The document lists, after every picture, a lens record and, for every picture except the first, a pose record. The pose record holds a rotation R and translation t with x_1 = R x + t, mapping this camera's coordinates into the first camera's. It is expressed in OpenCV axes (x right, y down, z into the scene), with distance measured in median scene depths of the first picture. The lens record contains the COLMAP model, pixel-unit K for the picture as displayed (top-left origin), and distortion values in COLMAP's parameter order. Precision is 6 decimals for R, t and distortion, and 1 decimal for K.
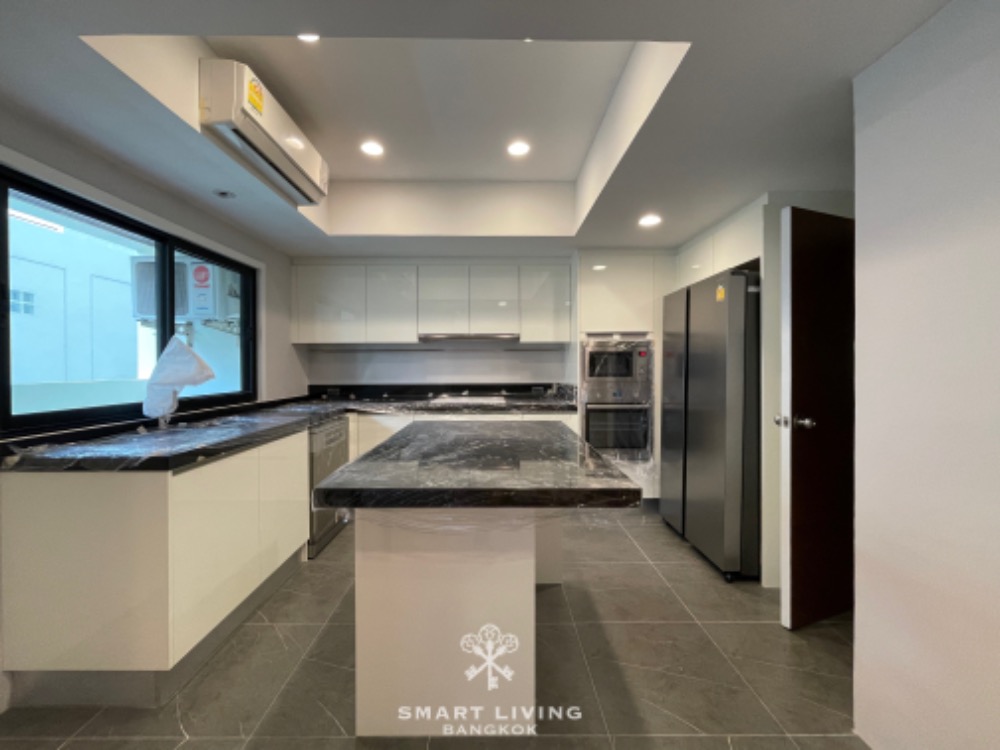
lens RADIAL K [[409.5, 0, 497.3], [0, 409.5, 370.5], [0, 0, 1]] dist [-0.002307, -0.000443]
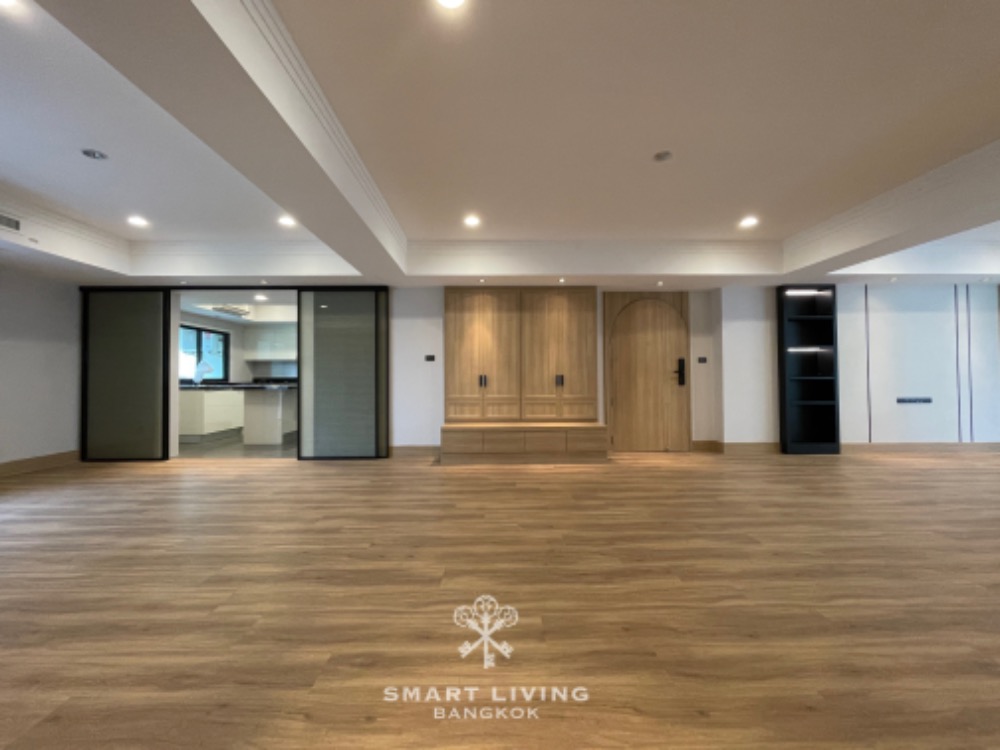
lens RADIAL K [[409.5, 0, 497.3], [0, 409.5, 370.5], [0, 0, 1]] dist [-0.002307, -0.000443]
pose [[0.999799, -0.002823, 0.019866, 1.022114], [0.003393, 0.999582, -0.028723, 0.073970], [-0.019777, 0.028784, 0.999390, -1.564524]]
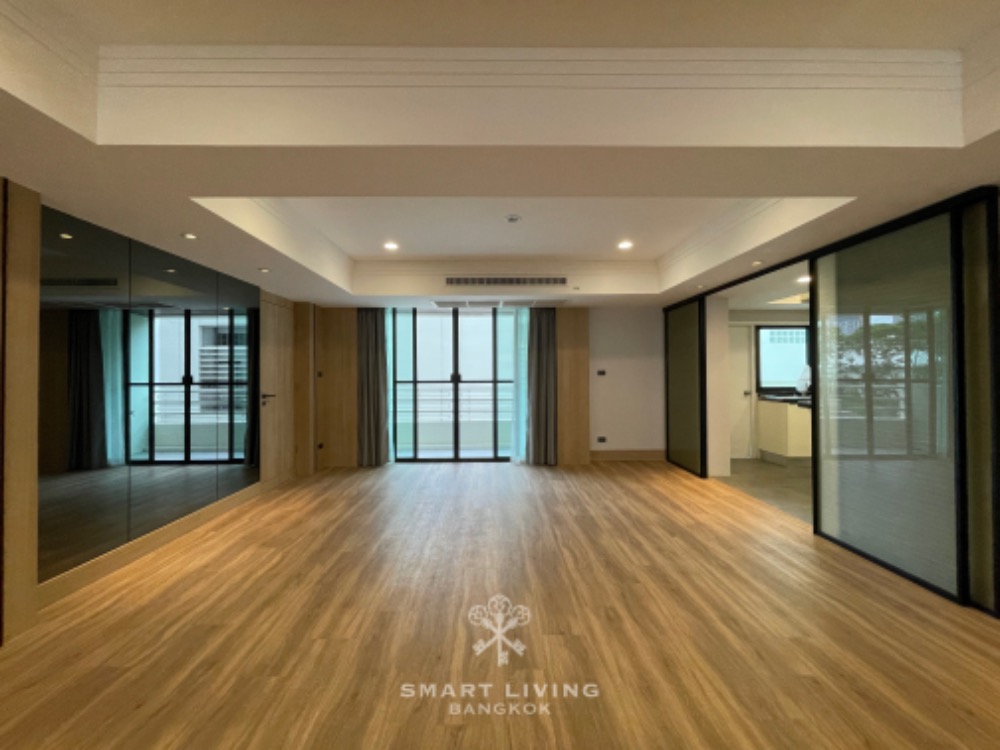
lens RADIAL K [[409.5, 0, 497.3], [0, 409.5, 370.5], [0, 0, 1]] dist [-0.002307, -0.000443]
pose [[0.006725, -0.007988, -0.999945, 1.251158], [-0.000900, 0.999968, -0.007994, -0.007485], [0.999977, 0.000954, 0.006717, -0.739885]]
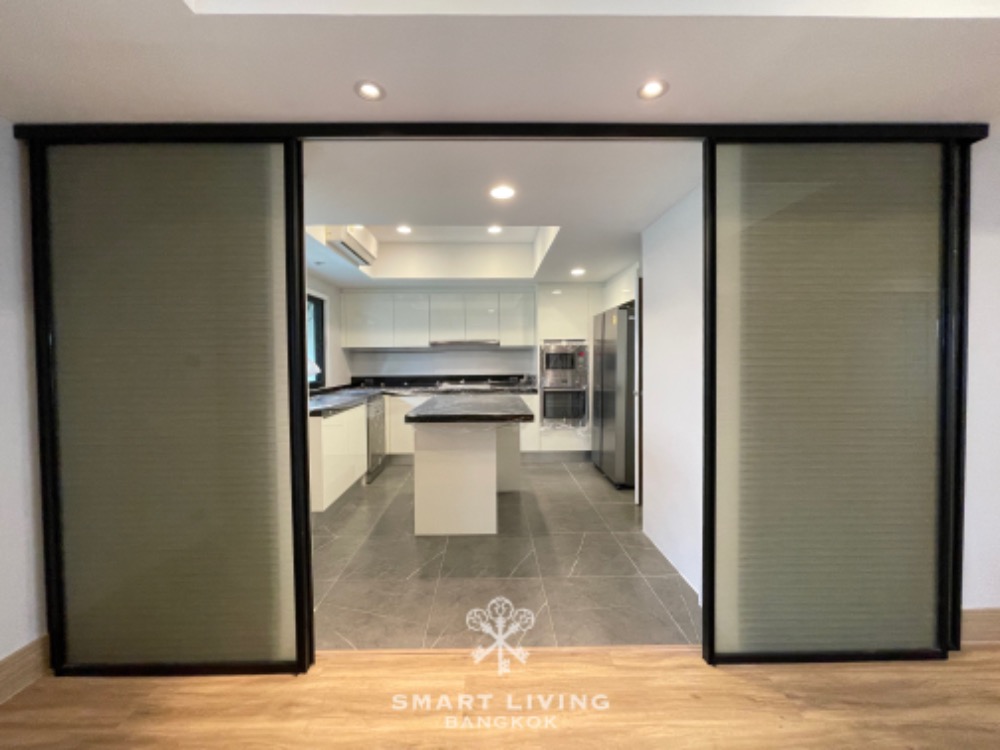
lens RADIAL K [[409.5, 0, 497.3], [0, 409.5, 370.5], [0, 0, 1]] dist [-0.002307, -0.000443]
pose [[0.999911, -0.006271, 0.011817, 0.031182], [0.006053, 0.999813, 0.018373, -0.010216], [-0.011930, -0.018300, 0.999761, -0.489676]]
